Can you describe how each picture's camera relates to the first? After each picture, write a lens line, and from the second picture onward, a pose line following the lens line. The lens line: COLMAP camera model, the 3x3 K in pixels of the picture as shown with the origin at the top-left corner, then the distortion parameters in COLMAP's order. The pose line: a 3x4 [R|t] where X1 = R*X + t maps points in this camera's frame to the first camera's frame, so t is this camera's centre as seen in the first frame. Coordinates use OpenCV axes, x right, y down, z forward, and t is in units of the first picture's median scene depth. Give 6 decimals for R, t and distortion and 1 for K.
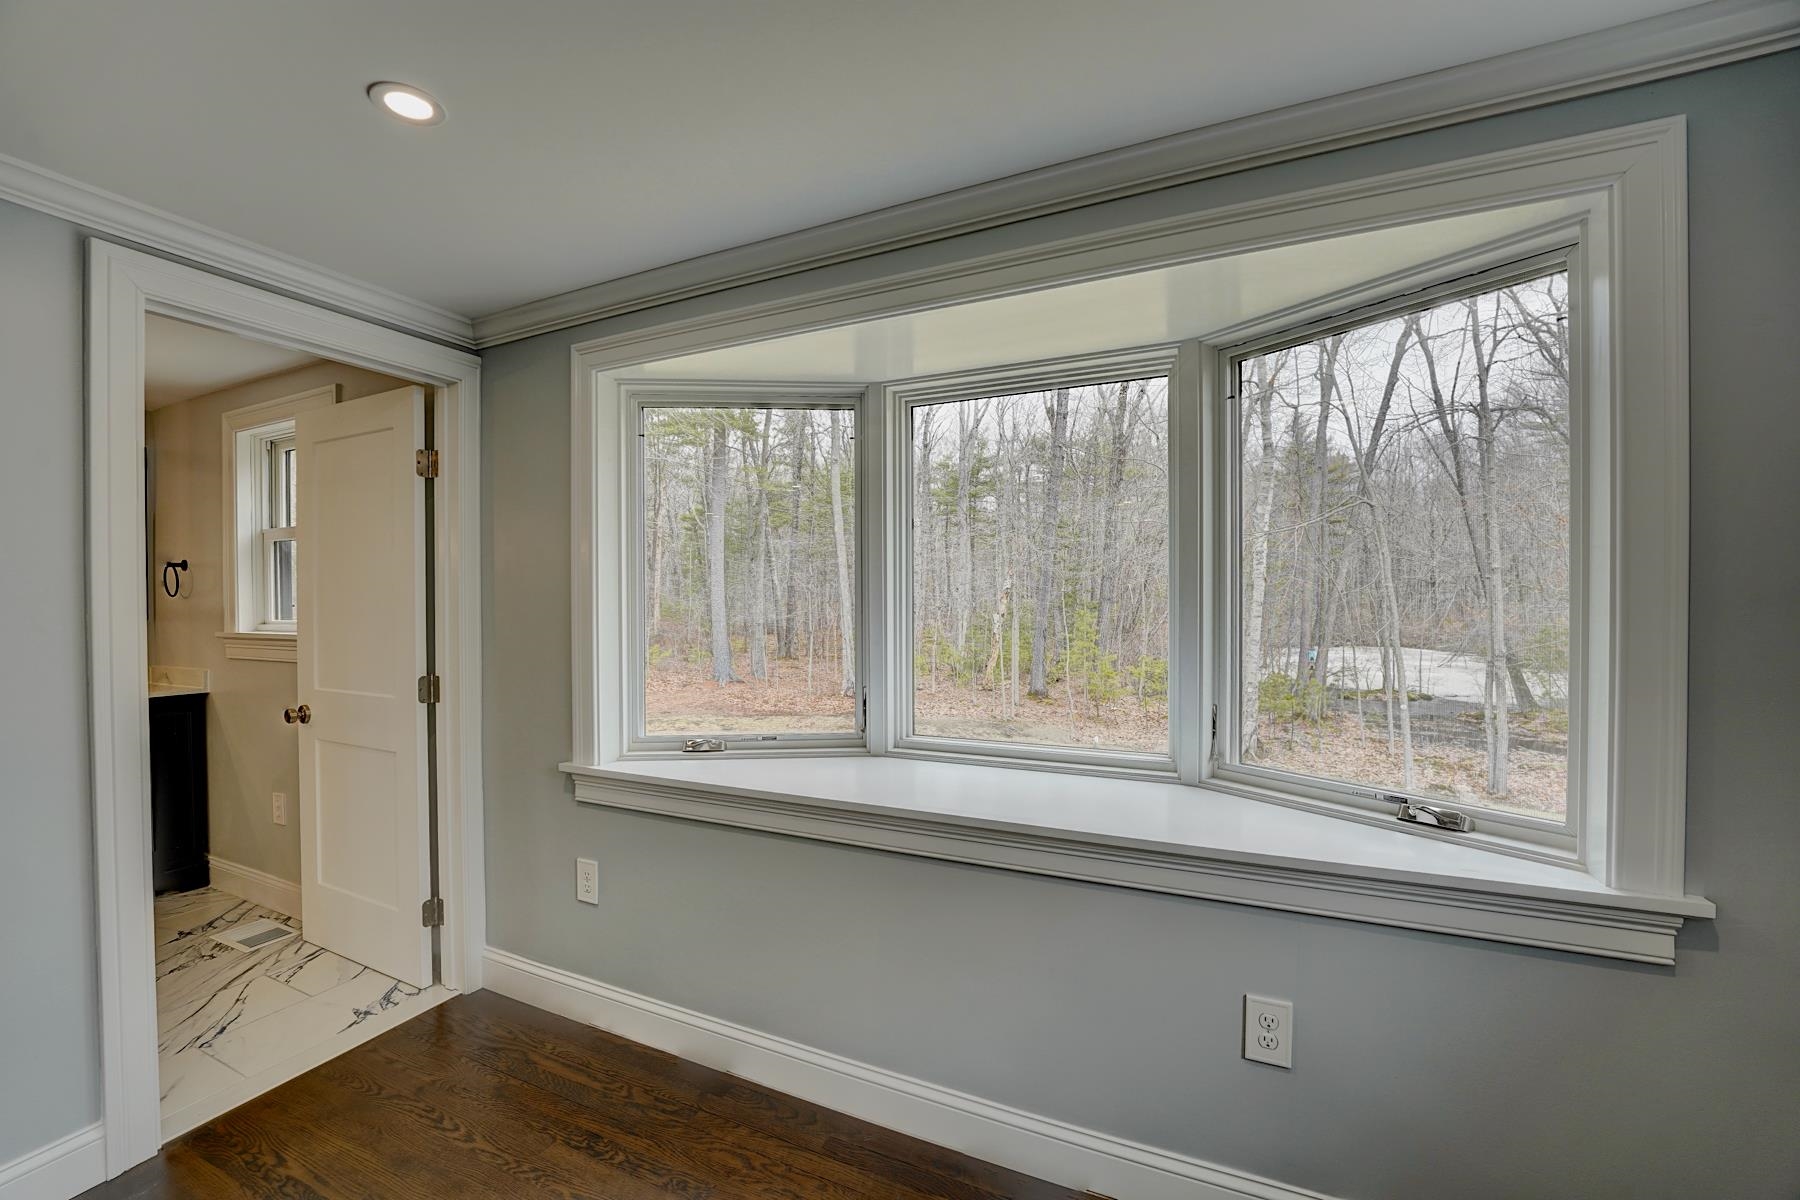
lens RADIAL K [[731.0, 0, 899.5], [0, 731.0, 595.6], [0, 0, 1]] dist [-0.028395, 0.002458]
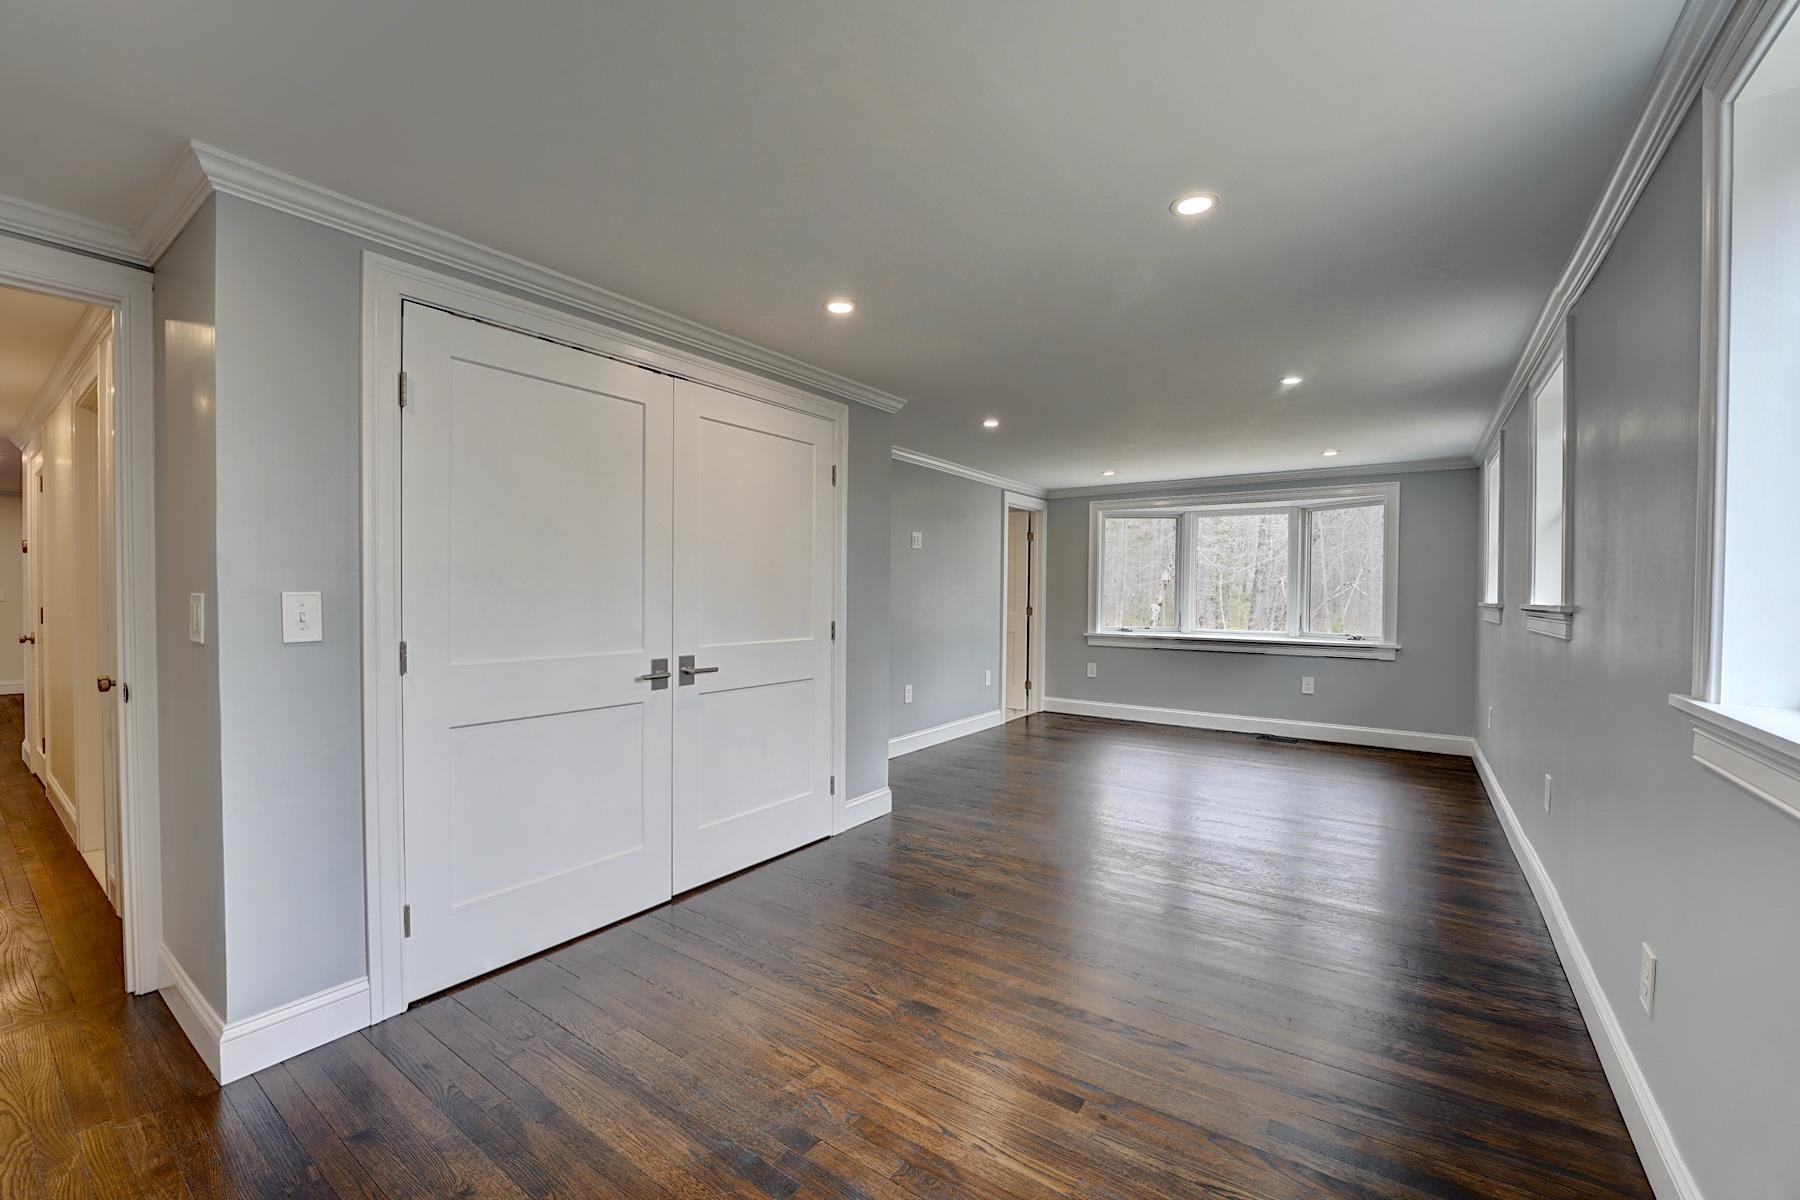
lens RADIAL K [[731.0, 0, 882.4], [0, 731.0, 593.0], [0, 0, 1]] dist [-0.028395, 0.002458]
pose [[0.979954, 0.011404, -0.198899, -0.659395], [-0.009725, 0.999908, 0.009416, 0.030529], [0.198988, -0.007293, 0.979975, -2.210617]]
